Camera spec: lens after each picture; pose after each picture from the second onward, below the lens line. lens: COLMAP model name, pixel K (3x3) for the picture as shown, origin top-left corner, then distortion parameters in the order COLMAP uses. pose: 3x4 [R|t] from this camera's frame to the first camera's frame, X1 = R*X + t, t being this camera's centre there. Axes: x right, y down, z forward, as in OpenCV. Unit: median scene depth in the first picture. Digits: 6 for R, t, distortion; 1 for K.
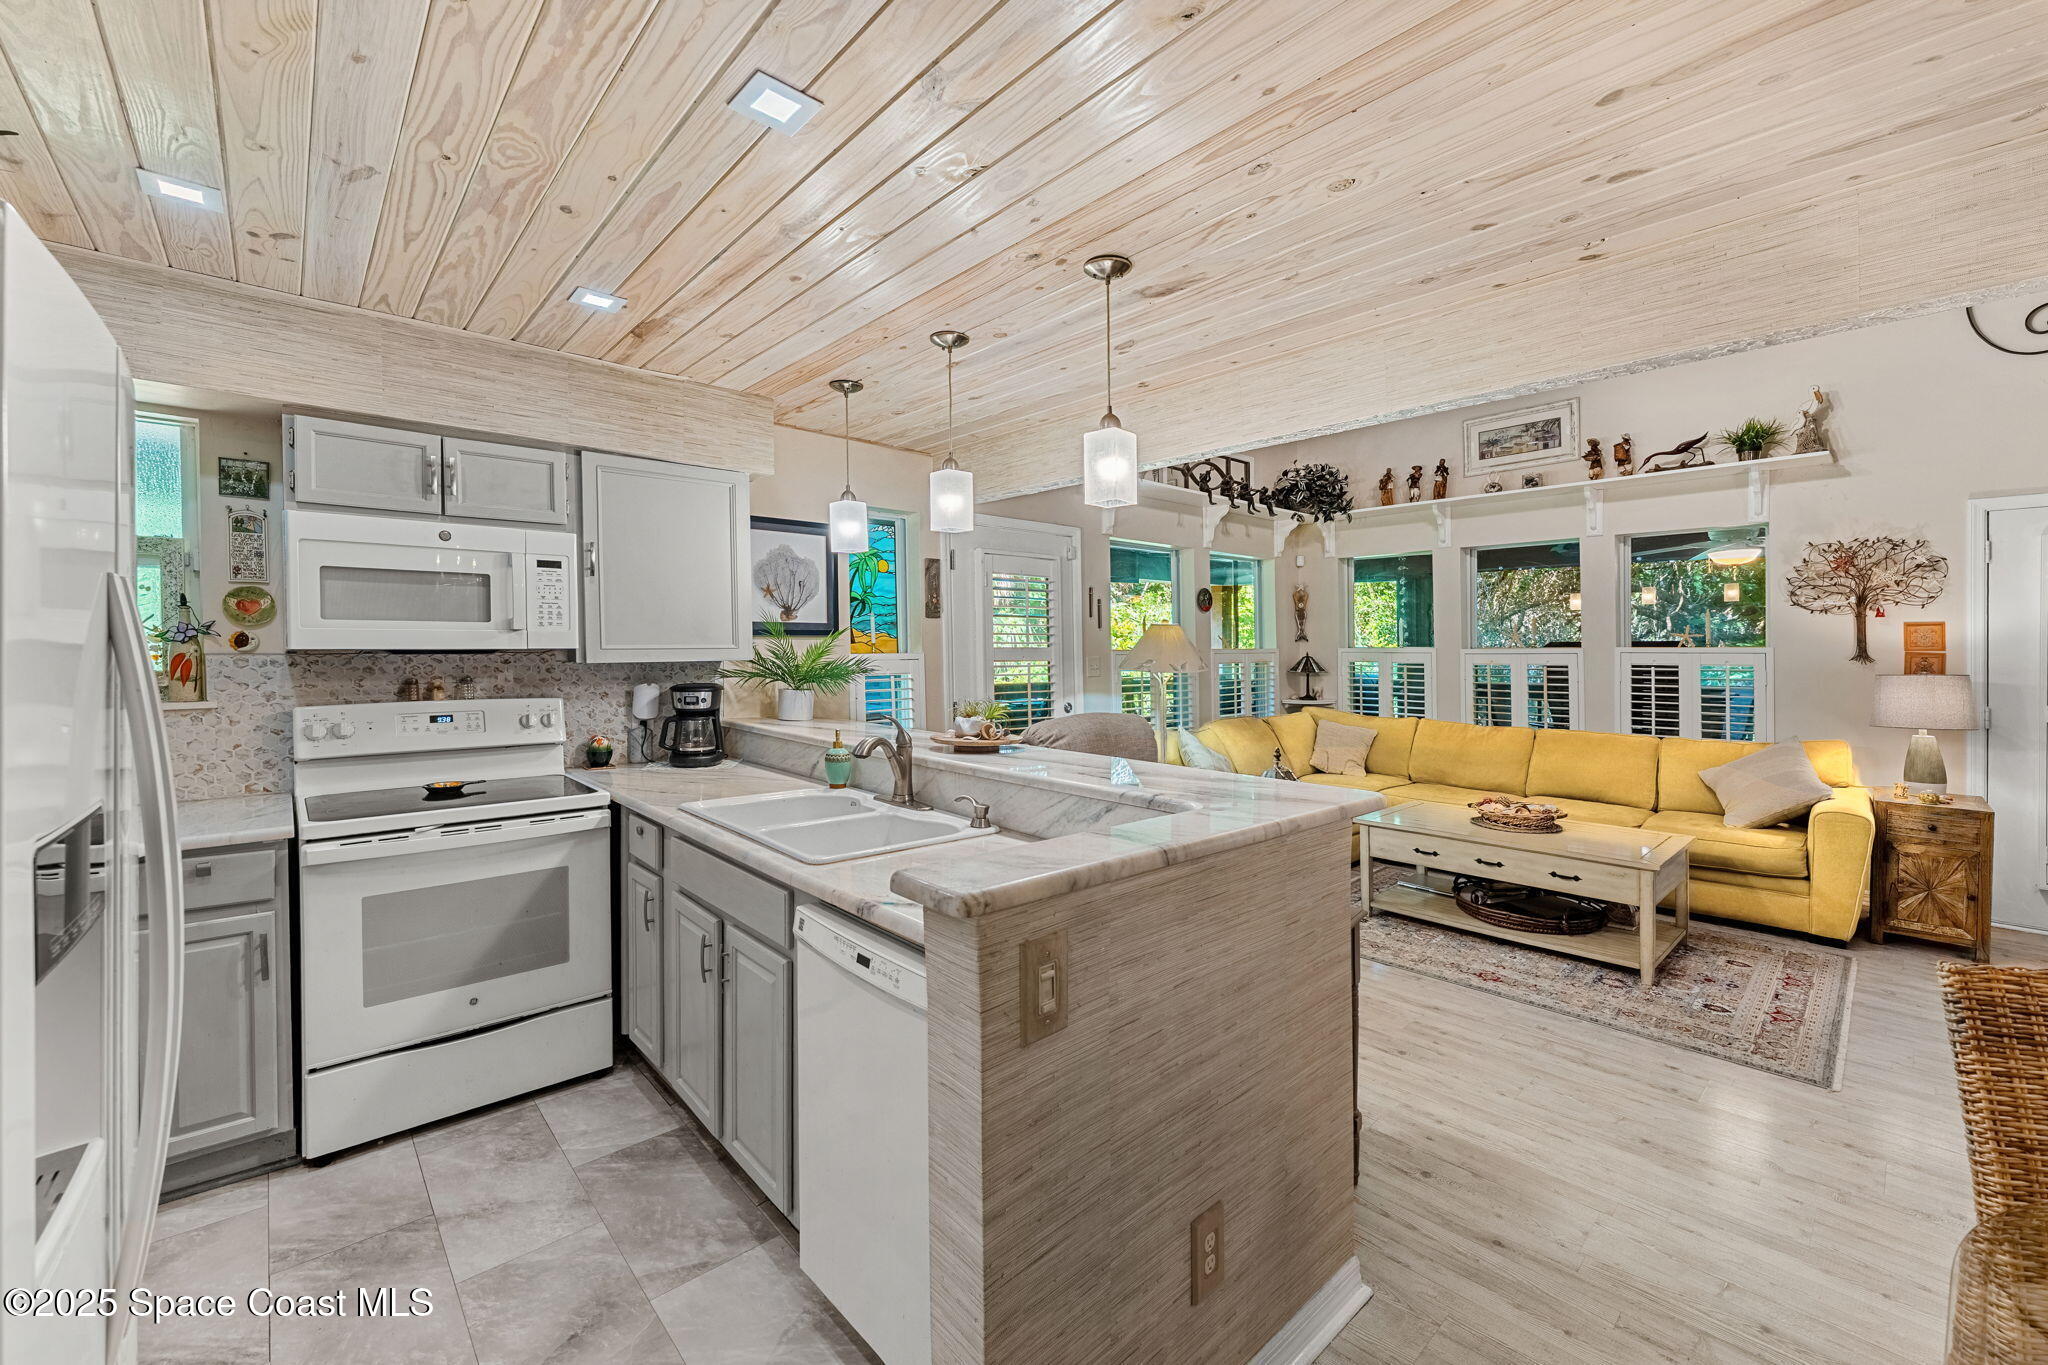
lens RADIAL K [[837.2, 0, 1023.8], [0, 837.2, 647.8], [0, 0, 1]] dist [0.001340, 0.000097]
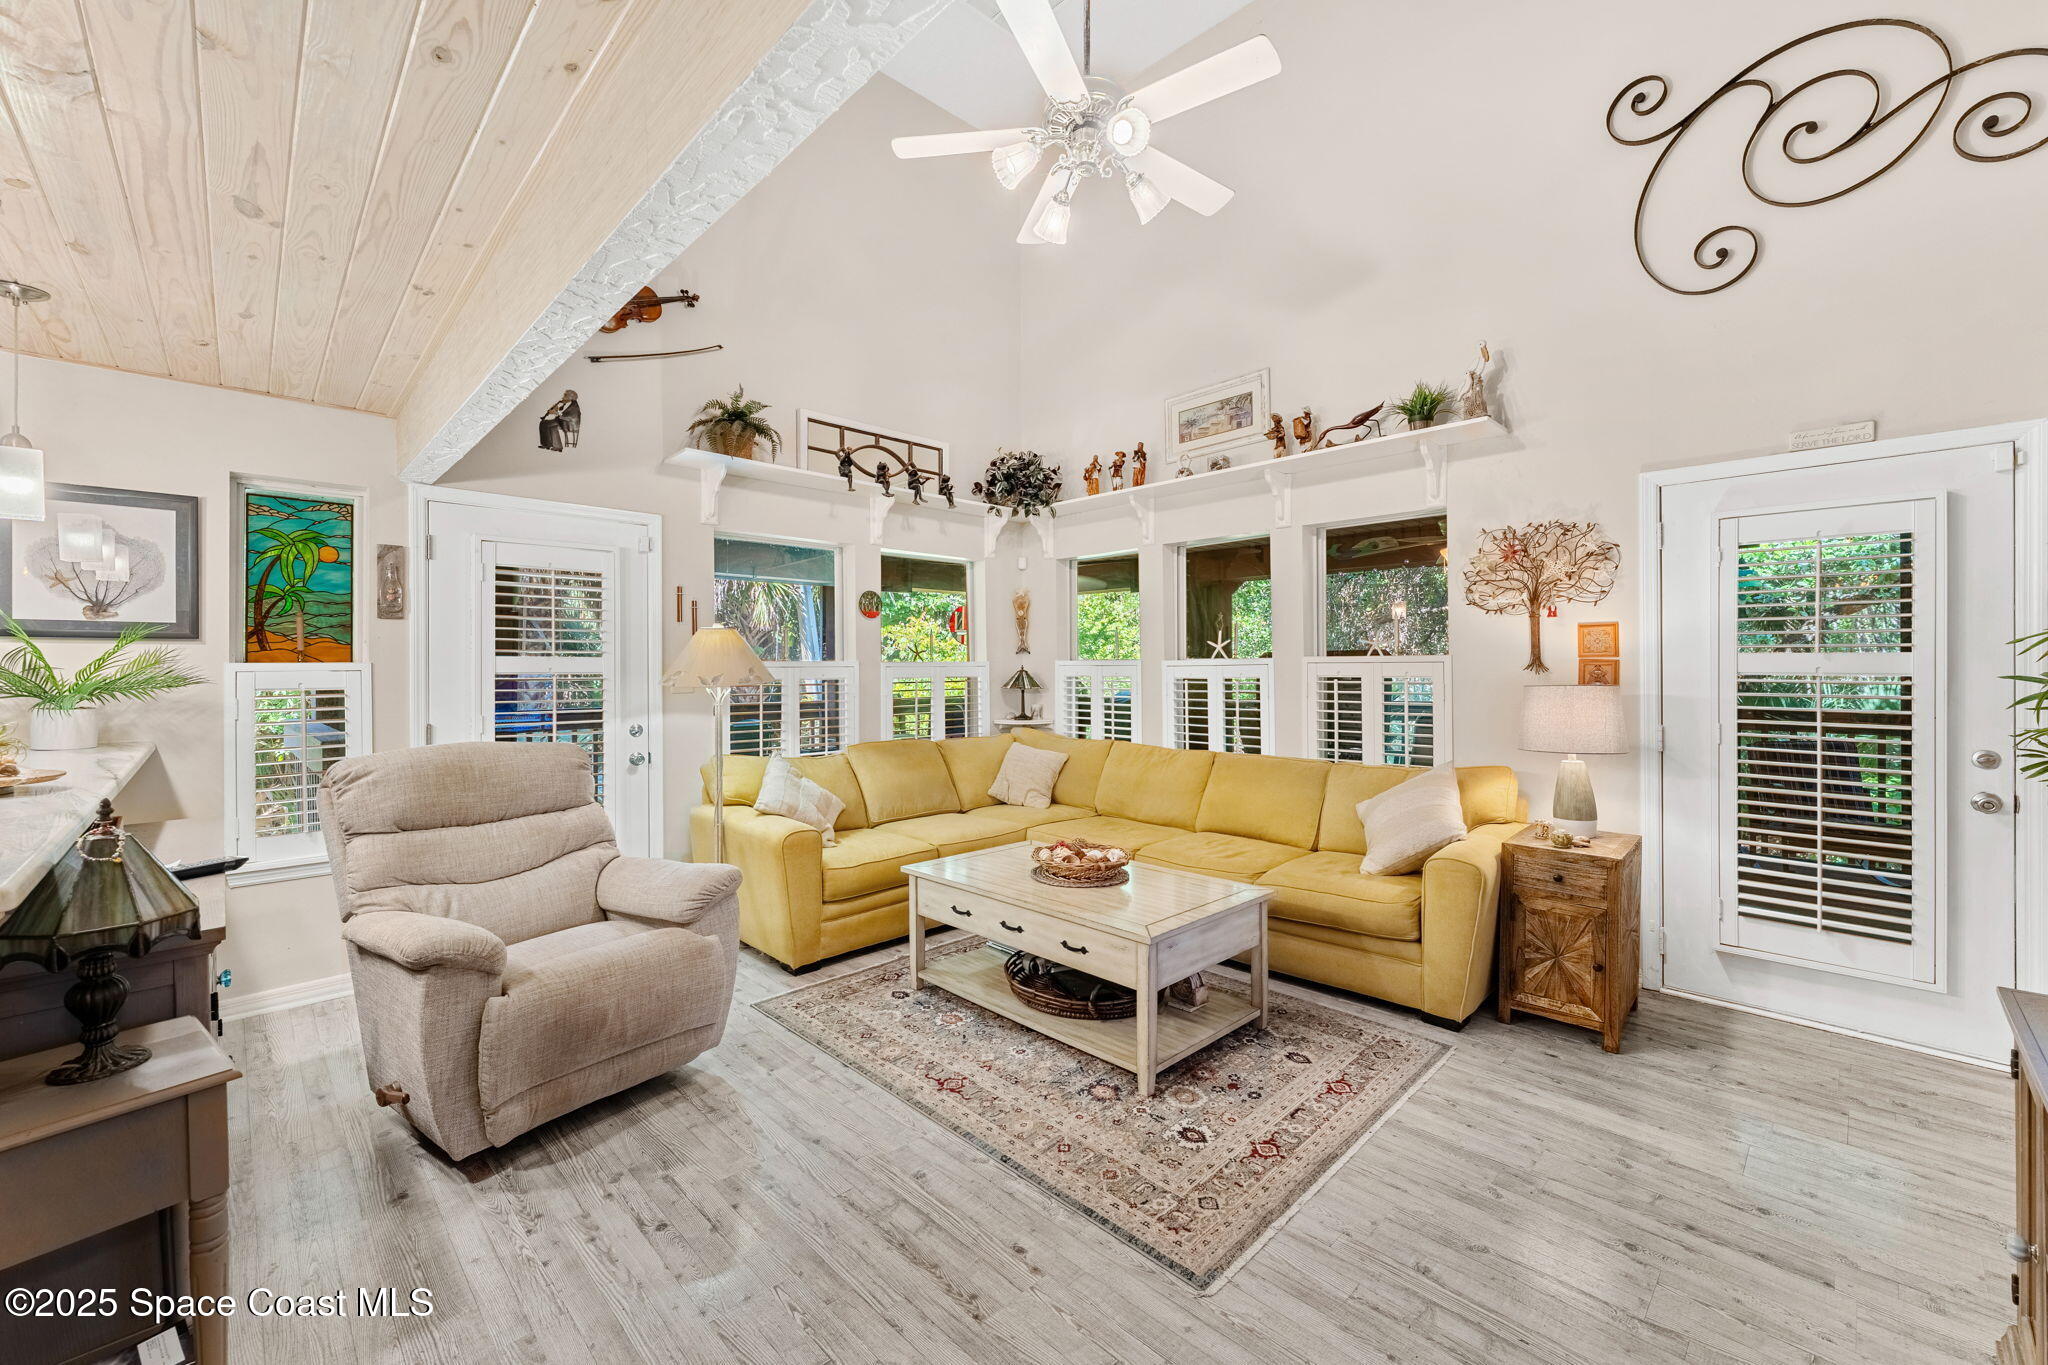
lens RADIAL K [[824.0, 0, 1018.3], [0, 824.0, 662.3], [0, 0, 1]] dist [-0.001230, -0.000358]
pose [[0.999745, -0.002213, 0.022471, 0.498055], [0.002404, 0.999961, -0.008467, 0.014494], [-0.022451, 0.008518, 0.999712, 0.208304]]
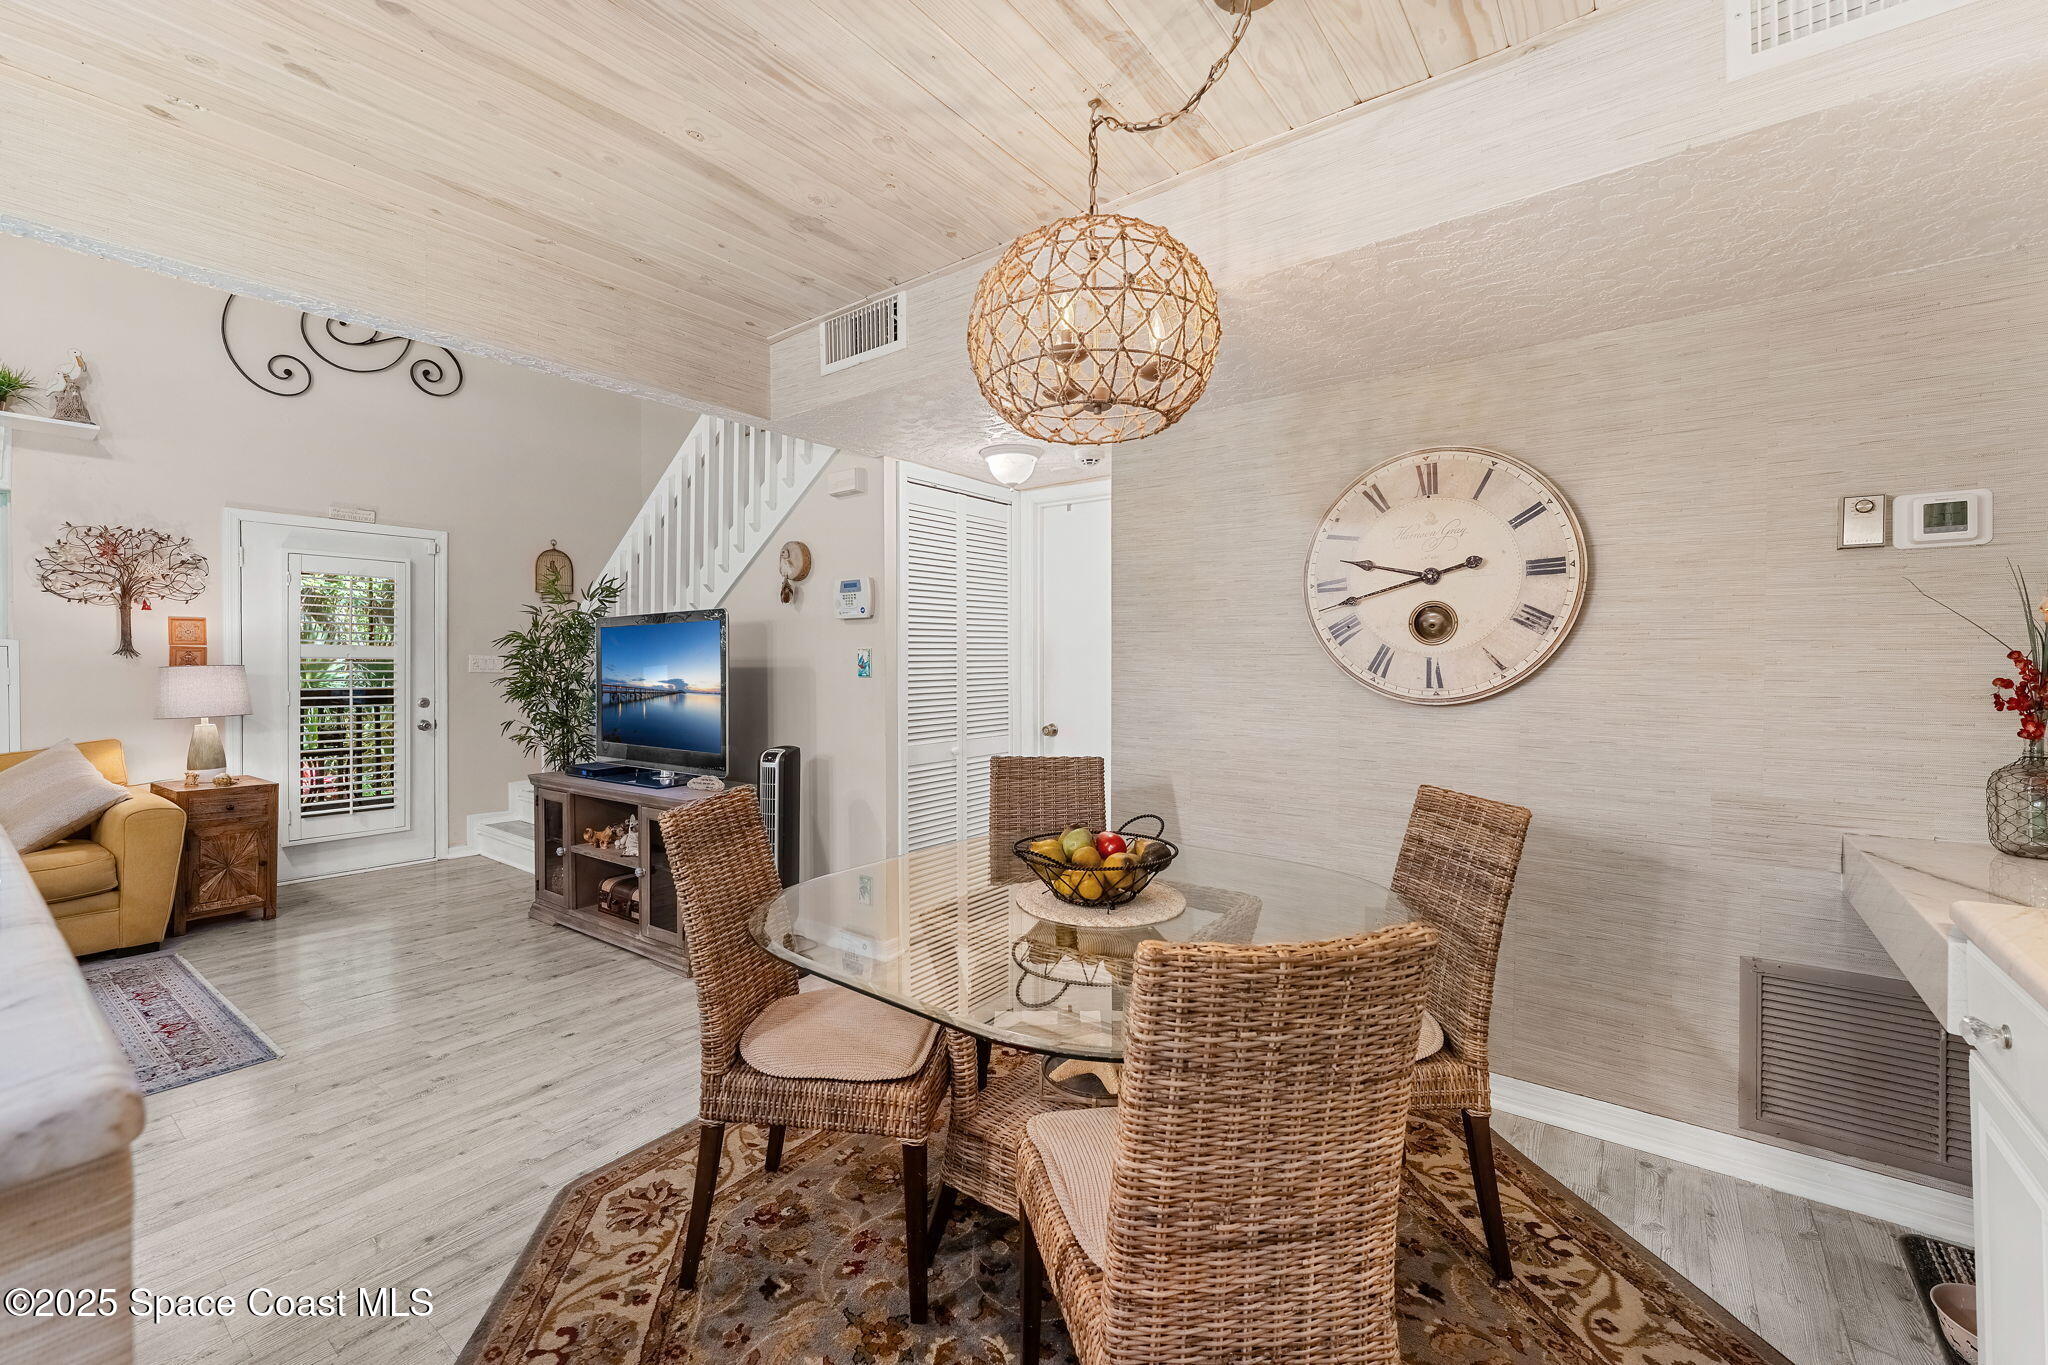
lens RADIAL K [[830.7, 0, 1015.2], [0, 830.7, 664.3], [0, 0, 1]] dist [-0.000120, -0.000274]
pose [[-0.178161, -0.000596, 0.984001, -0.118986], [0.005764, 0.999982, 0.001649, 0.032245], [-0.983984, 0.005966, -0.178155, 0.183283]]
